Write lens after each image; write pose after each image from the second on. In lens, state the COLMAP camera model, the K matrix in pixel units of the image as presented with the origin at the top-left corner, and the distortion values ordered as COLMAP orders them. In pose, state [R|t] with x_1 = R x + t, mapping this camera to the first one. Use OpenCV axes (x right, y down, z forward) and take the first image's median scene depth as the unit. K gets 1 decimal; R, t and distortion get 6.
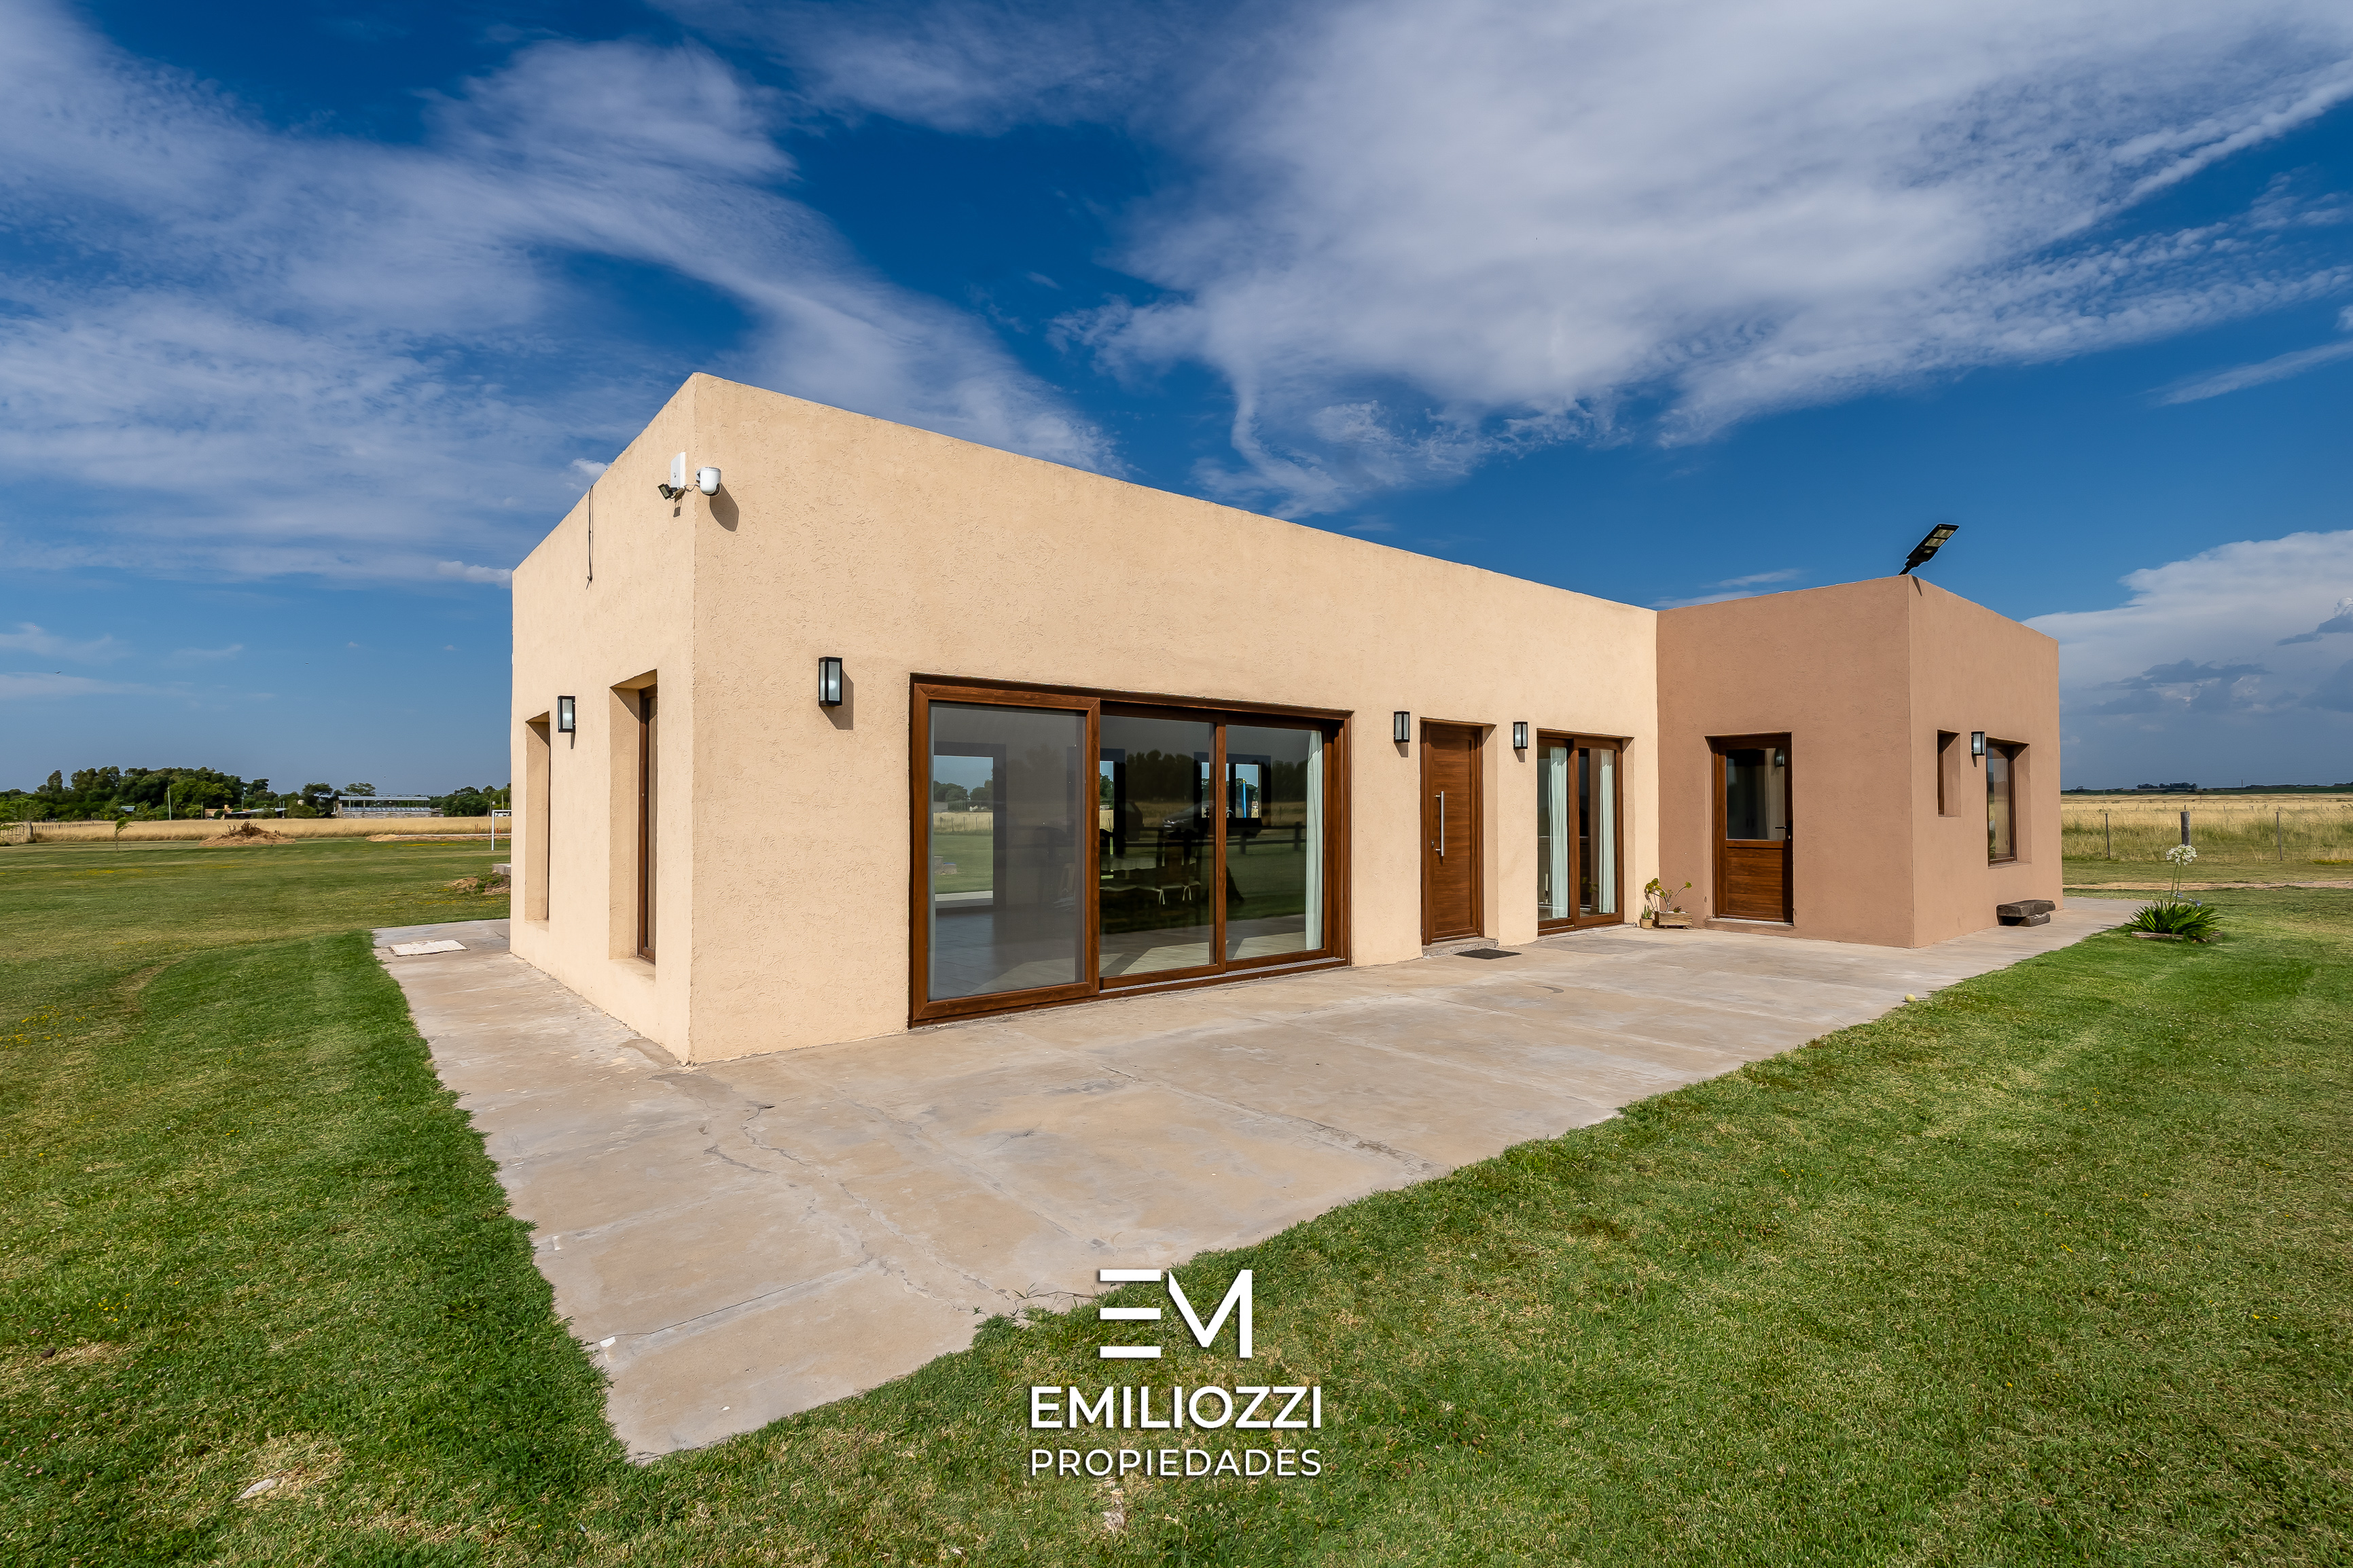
lens RADIAL K [[1036.8, 0, 1179.8], [0, 1036.8, 800.7], [0, 0, 1]] dist [-0.001298, 0.000942]
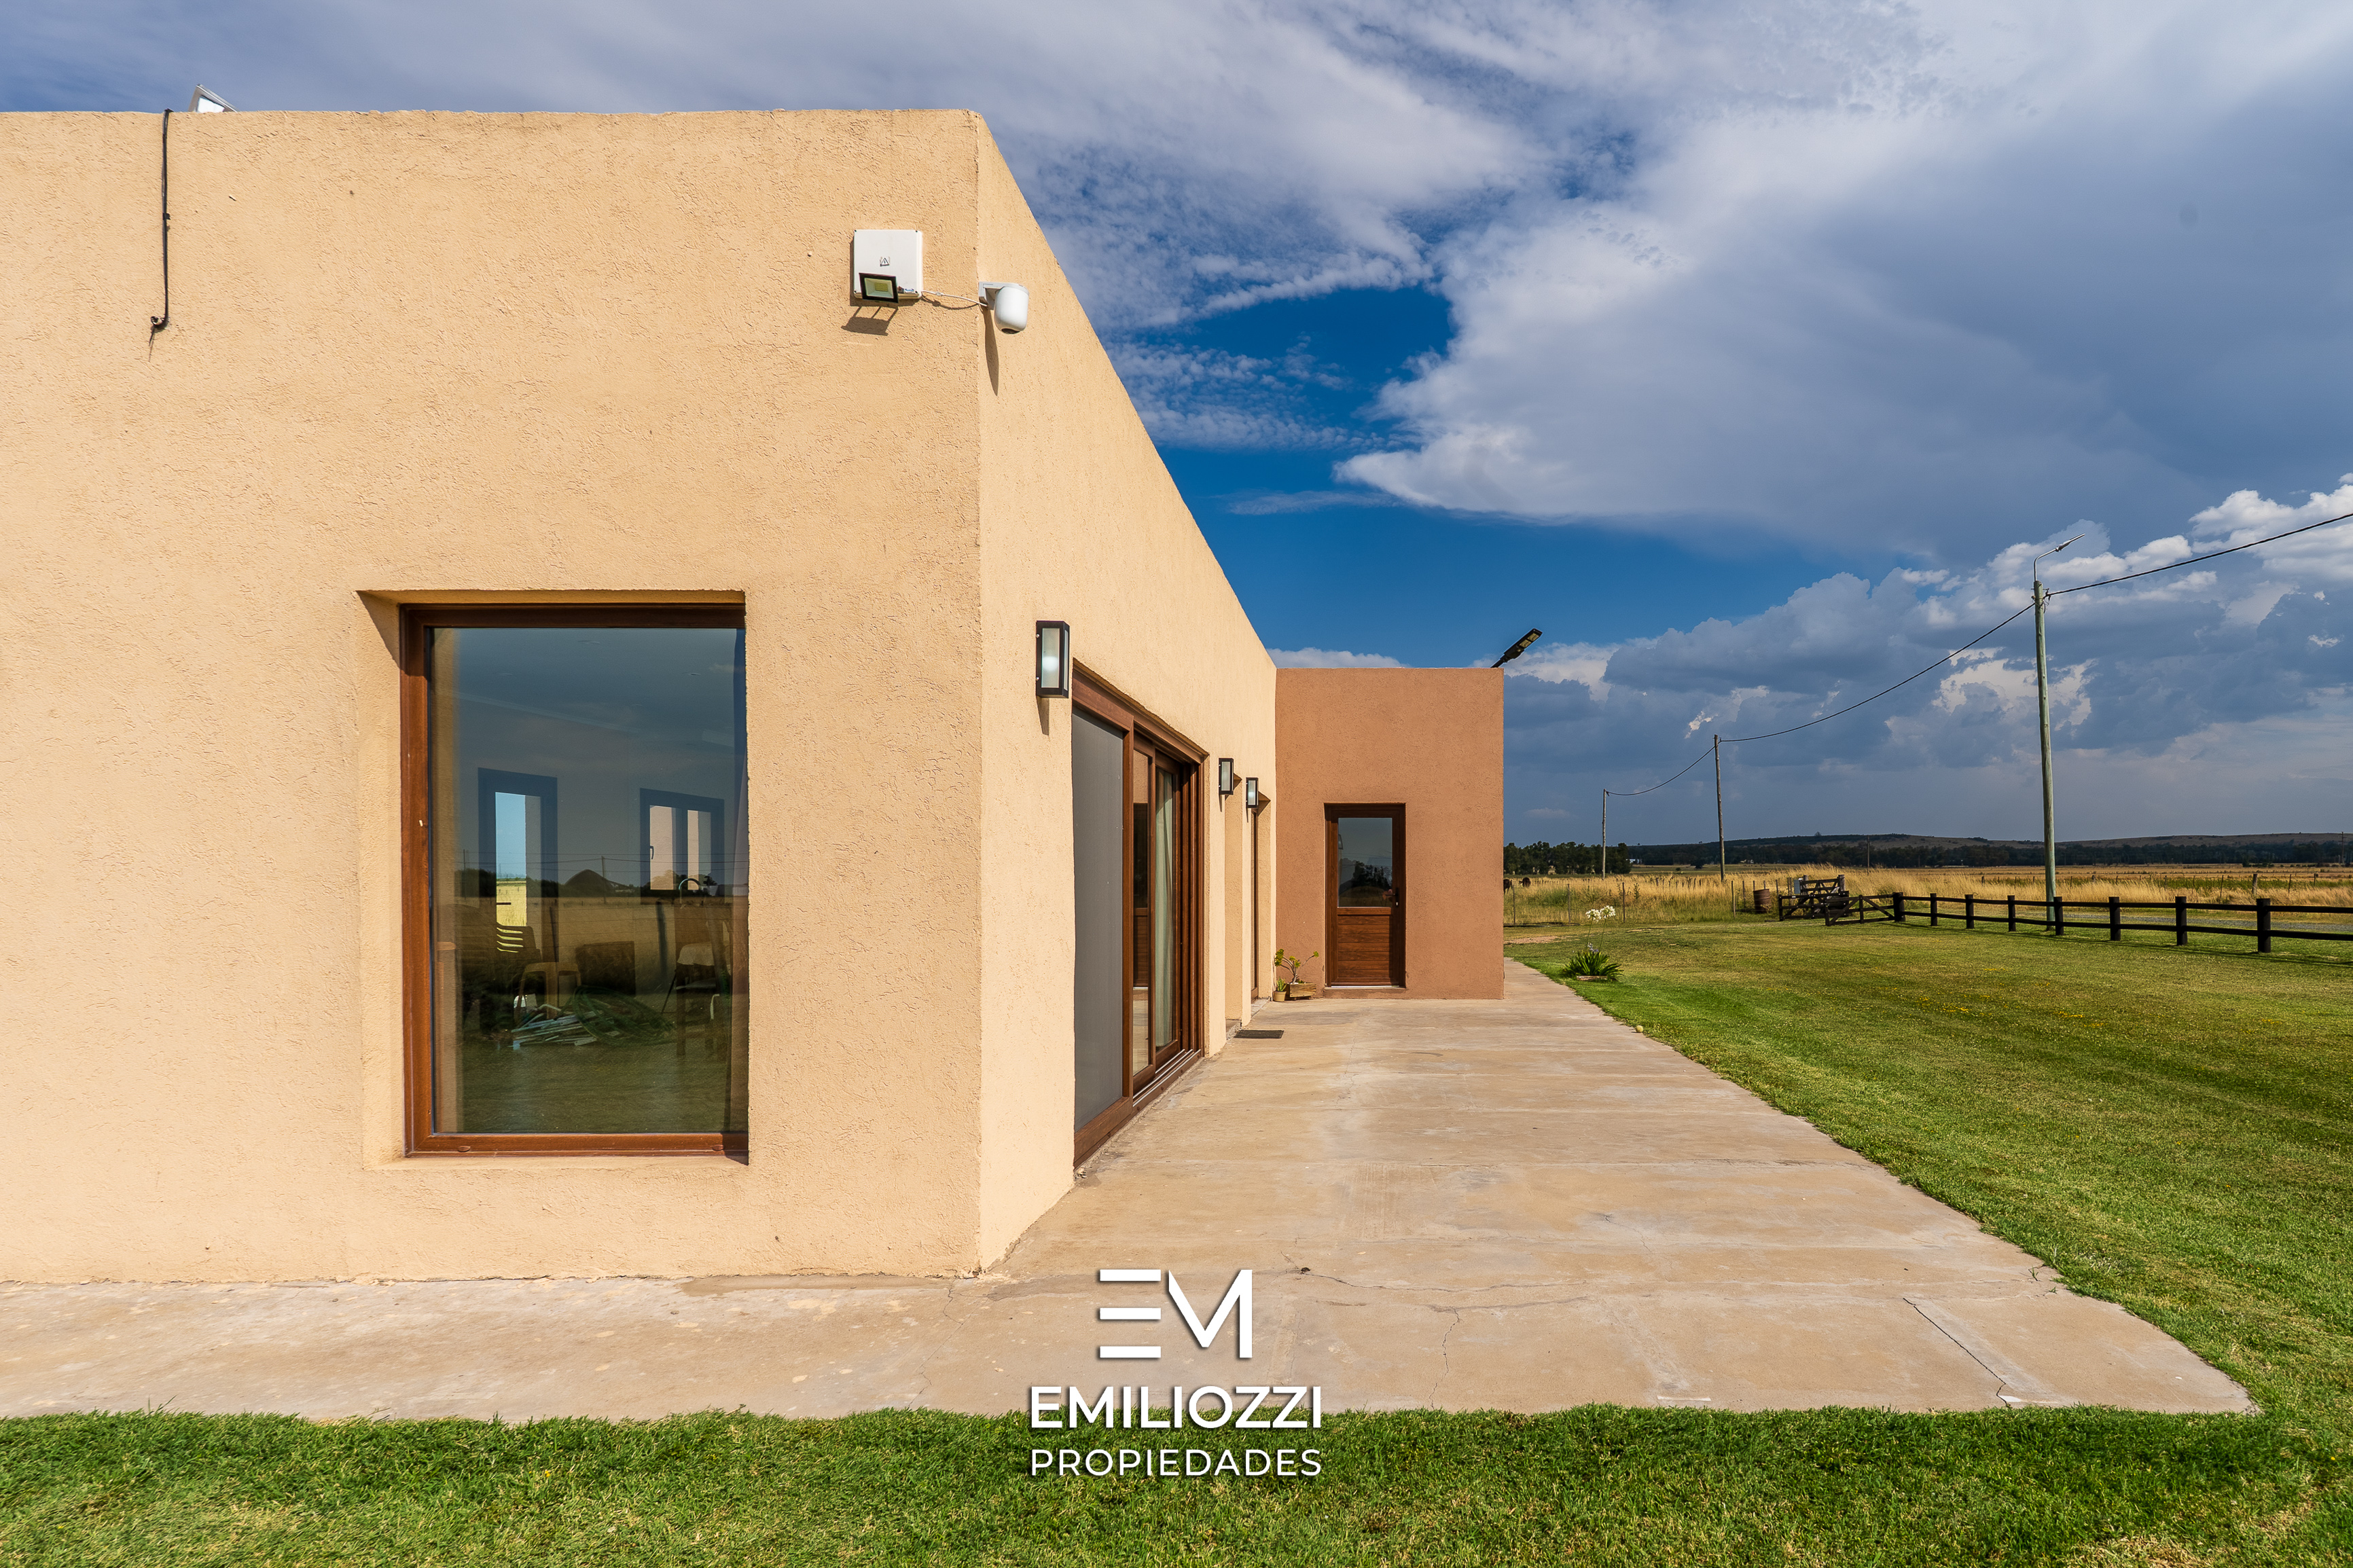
lens RADIAL K [[1410.3, 0, 1216.3], [0, 1410.3, 886.2], [0, 0, 1]] dist [0.000187, 0.001402]
pose [[0.648315, 0.001895, 0.761370, -0.175635], [-0.002693, 0.999996, -0.000196, 0.005363], [-0.761368, -0.001923, 0.648317, 0.063935]]
